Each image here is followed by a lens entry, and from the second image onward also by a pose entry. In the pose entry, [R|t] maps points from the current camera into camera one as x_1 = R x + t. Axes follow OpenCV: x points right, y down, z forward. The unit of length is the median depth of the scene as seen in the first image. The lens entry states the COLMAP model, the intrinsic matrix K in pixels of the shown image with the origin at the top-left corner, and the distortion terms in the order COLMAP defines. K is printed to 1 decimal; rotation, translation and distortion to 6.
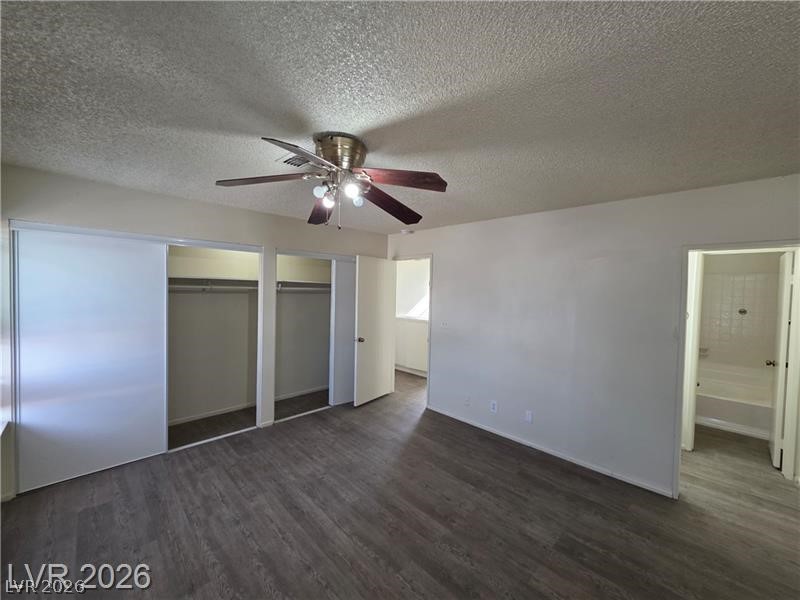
lens RADIAL K [[322.5, 0, 406.4], [0, 322.5, 300.5], [0, 0, 1]] dist [0.002629, -0.000374]
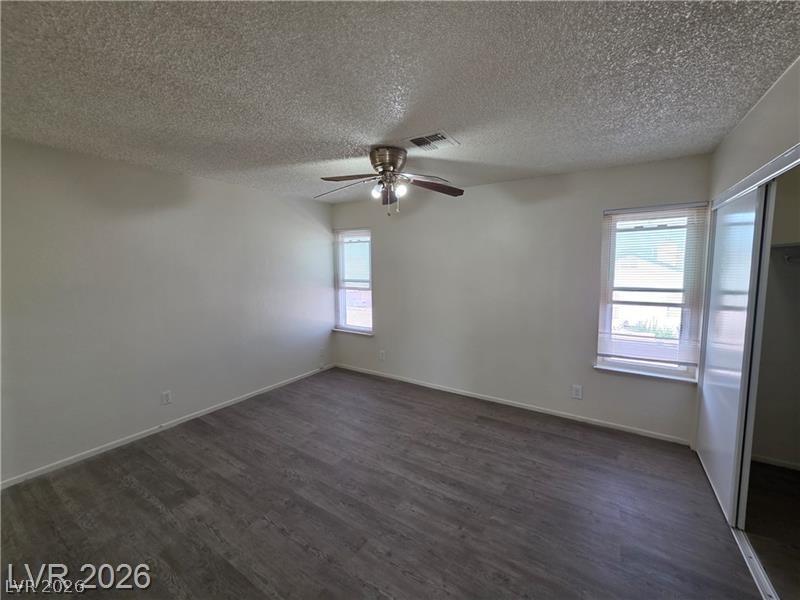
lens RADIAL K [[322.5, 0, 410.5], [0, 322.5, 294.6], [0, 0, 1]] dist [0.002629, -0.000374]
pose [[-0.976174, 0.001141, -0.216987, -0.003078], [-0.026182, 0.992061, 0.123004, -0.042567], [0.215405, 0.125754, -0.968394, 1.737400]]
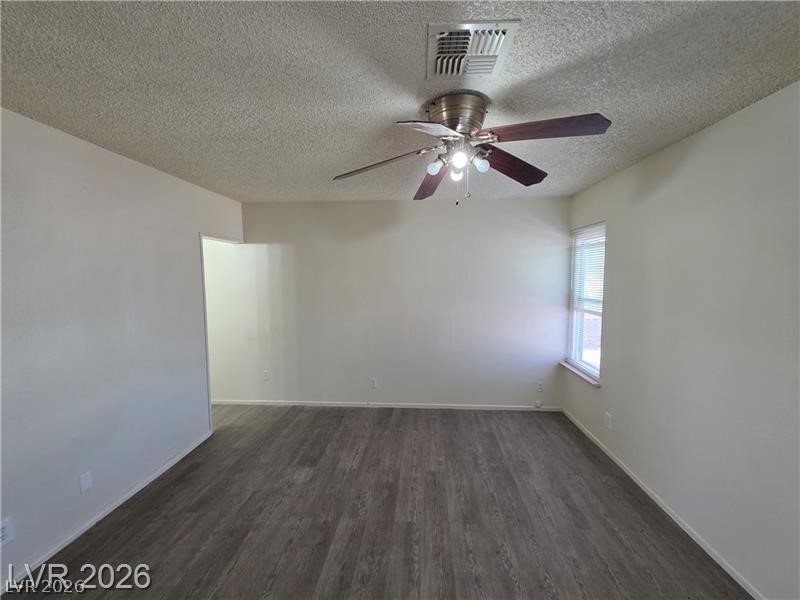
lens RADIAL K [[322.5, 0, 408.2], [0, 322.5, 300.8], [0, 0, 1]] dist [0.002629, -0.000374]
pose [[-0.667944, -0.082458, 0.739629, -0.580991], [0.009065, 0.992868, 0.118876, -0.045529], [-0.744156, 0.086107, -0.662433, 1.249899]]
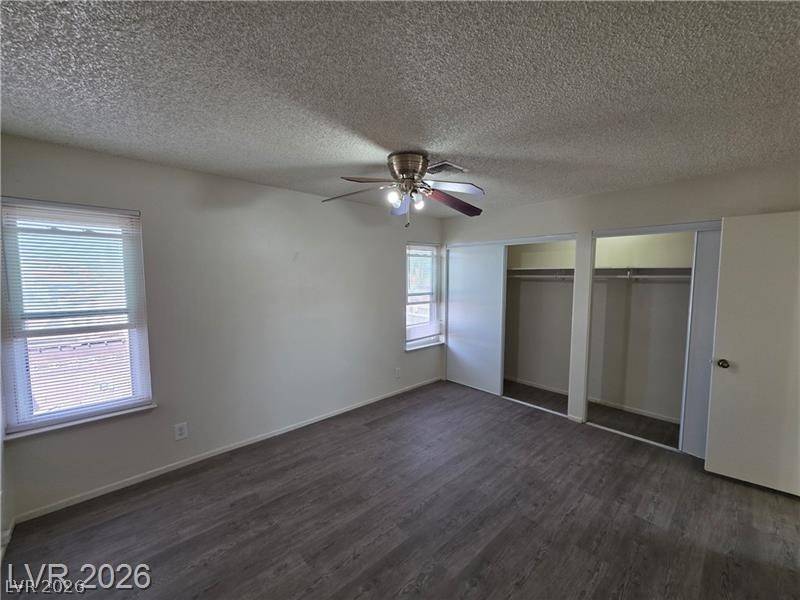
lens RADIAL K [[322.5, 0, 402.1], [0, 322.5, 299.4], [0, 0, 1]] dist [0.002629, -0.000374]
pose [[-0.045511, 0.052073, -0.997606, 0.778592], [-0.036784, 0.997876, 0.053765, -0.003921], [0.998286, 0.039142, -0.043499, 0.763806]]
